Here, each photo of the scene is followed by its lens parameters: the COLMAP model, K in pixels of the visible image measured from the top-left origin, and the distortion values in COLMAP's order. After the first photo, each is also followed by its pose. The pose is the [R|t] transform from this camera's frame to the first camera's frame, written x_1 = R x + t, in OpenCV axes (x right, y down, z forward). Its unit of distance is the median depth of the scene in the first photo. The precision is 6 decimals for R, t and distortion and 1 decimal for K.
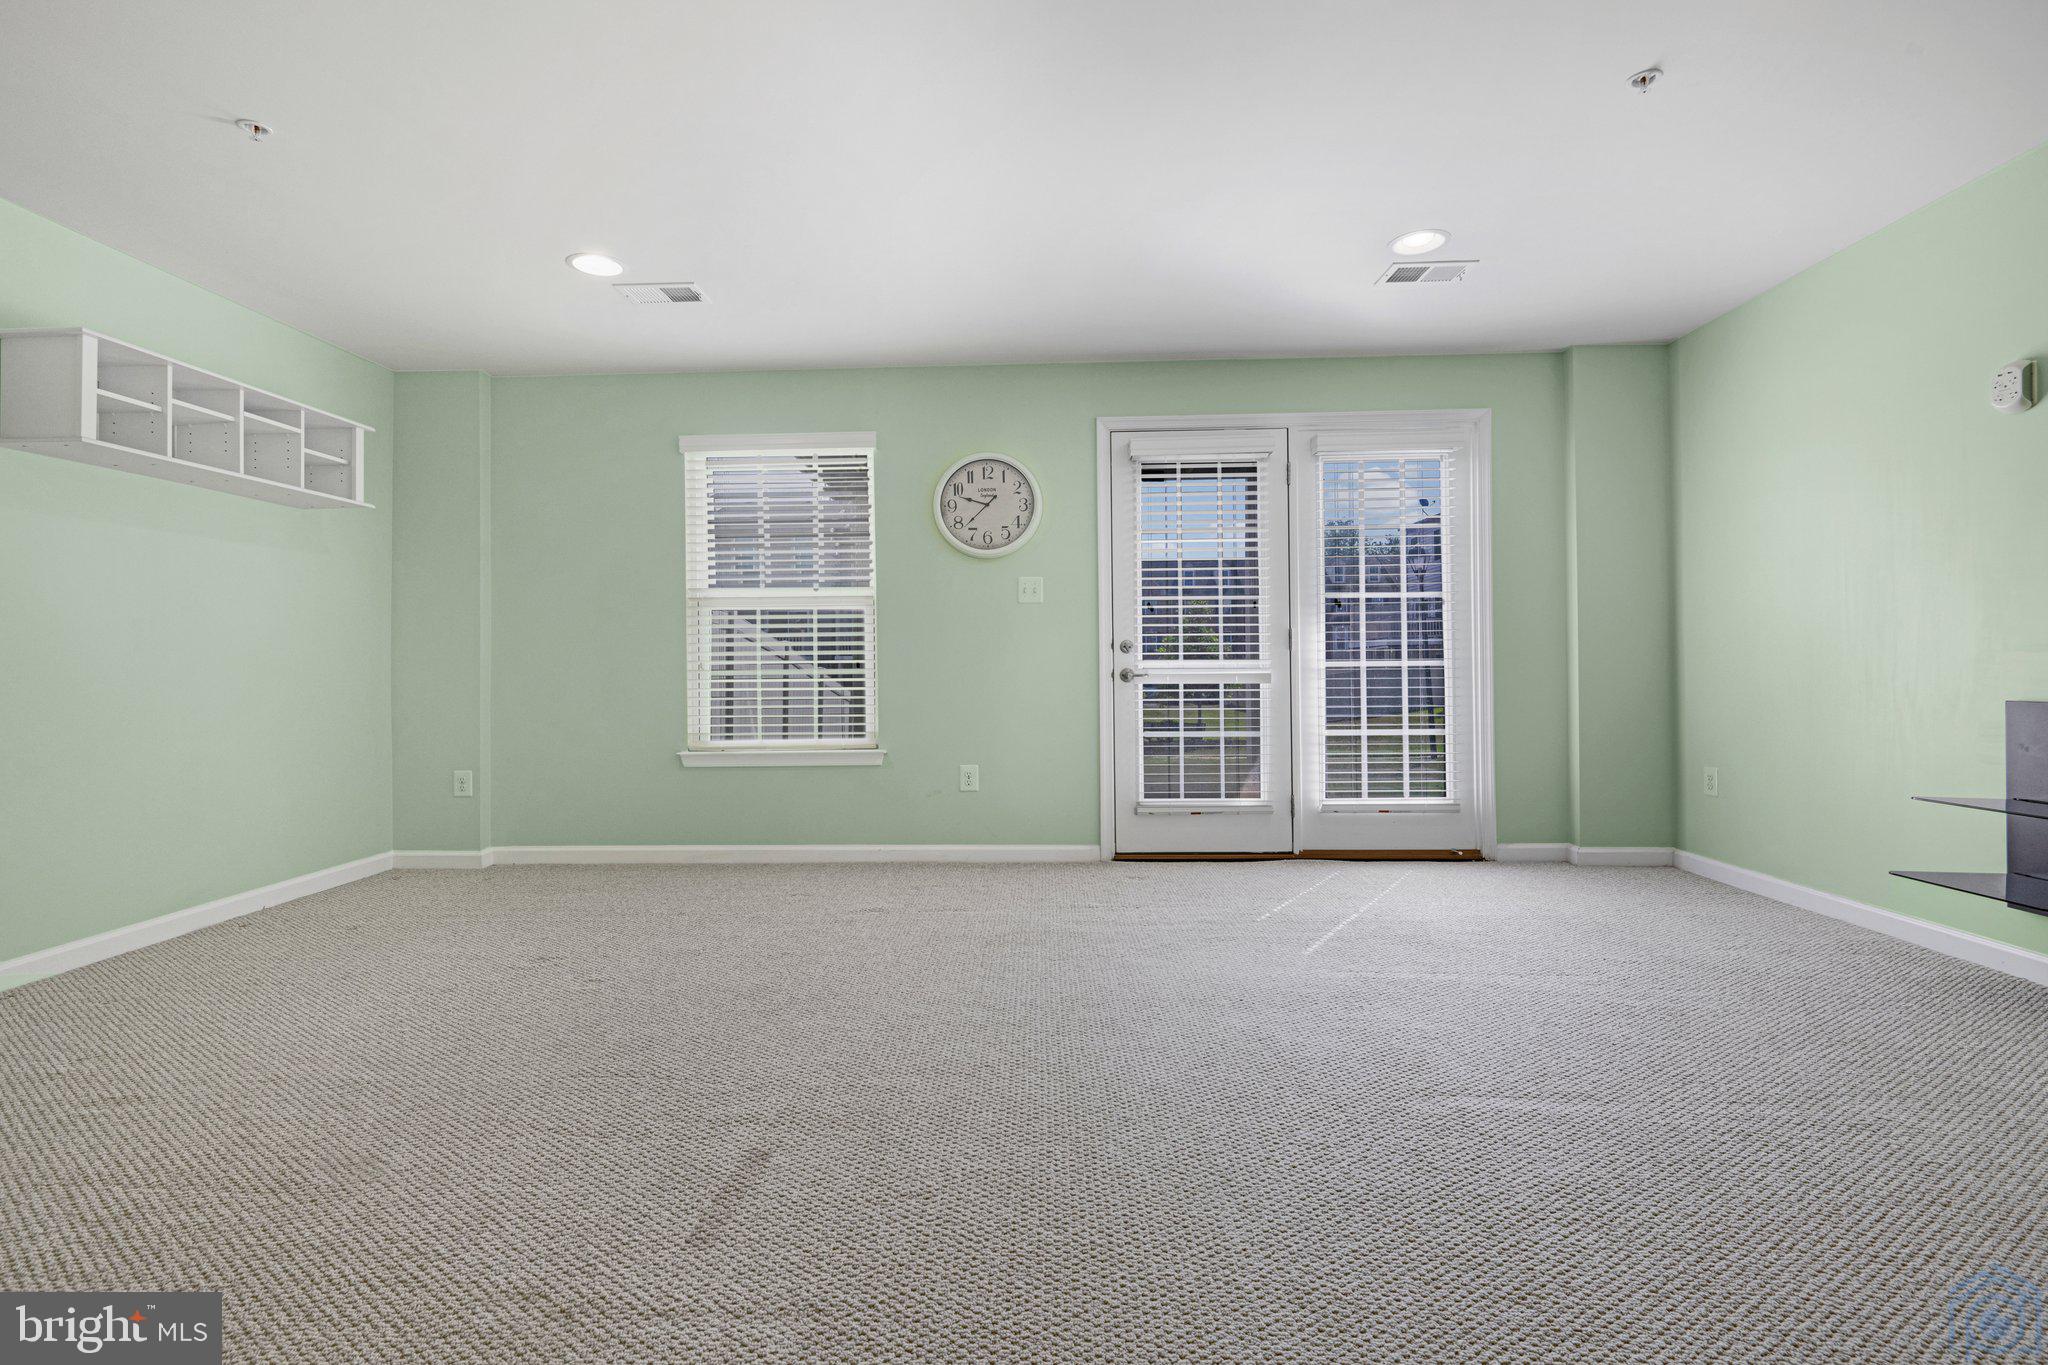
lens RADIAL K [[942.3, 0, 1034.4], [0, 942.3, 673.2], [0, 0, 1]] dist [0.001600, 0.000201]
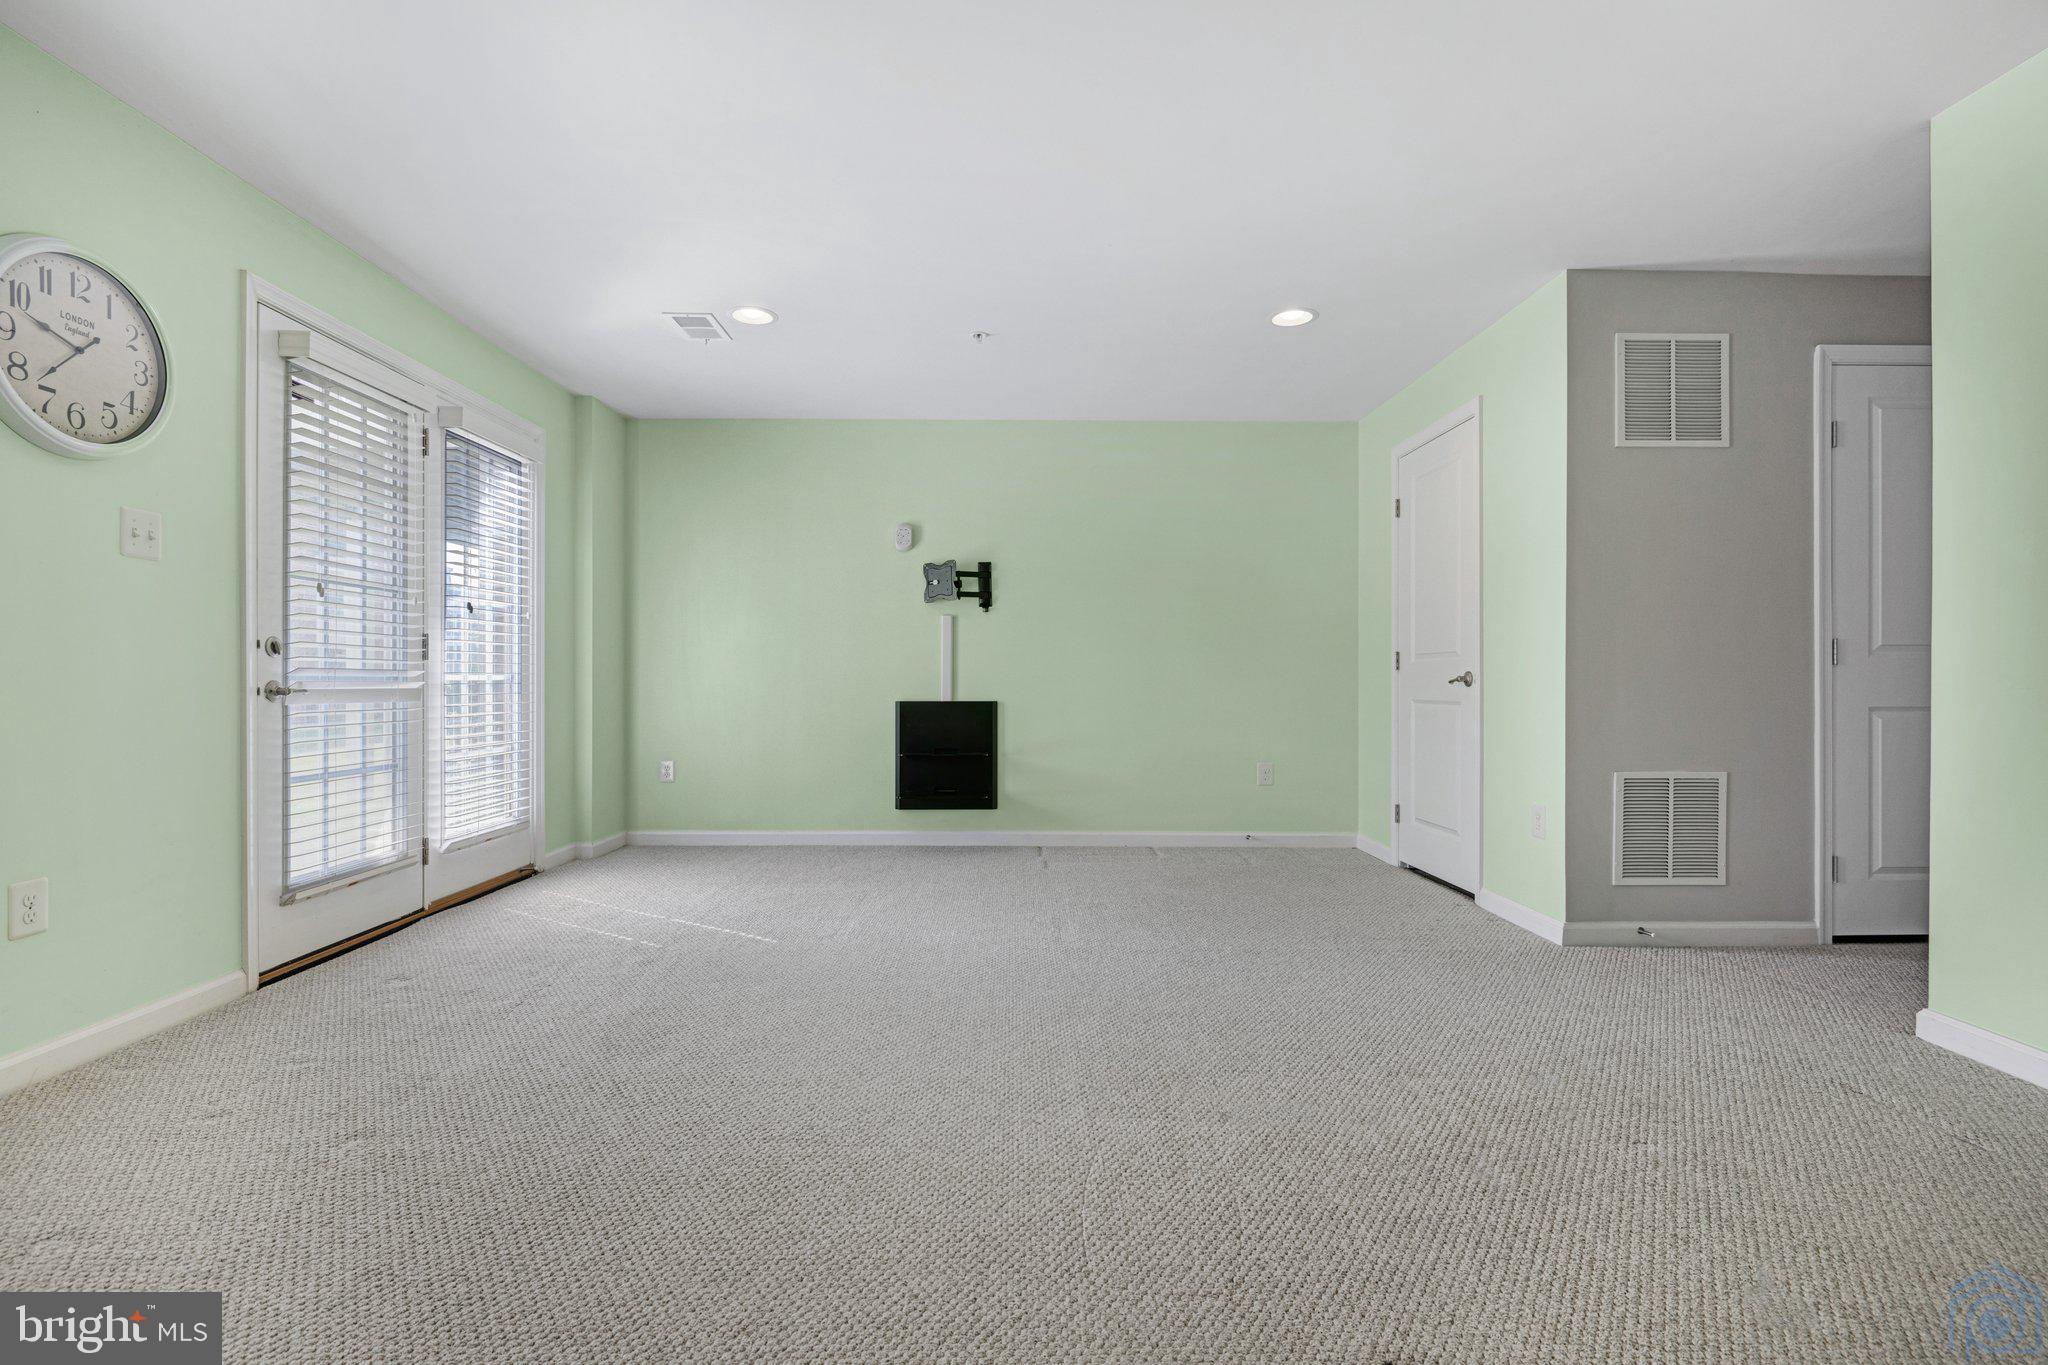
lens RADIAL K [[942.3, 0, 1034.4], [0, 942.3, 673.2], [0, 0, 1]] dist [0.001600, 0.000201]
pose [[-0.030244, 0.015654, 0.999420, -0.563411], [0.007676, 0.999852, -0.015428, 0.004326], [-0.999513, 0.007205, -0.030359, 0.509544]]
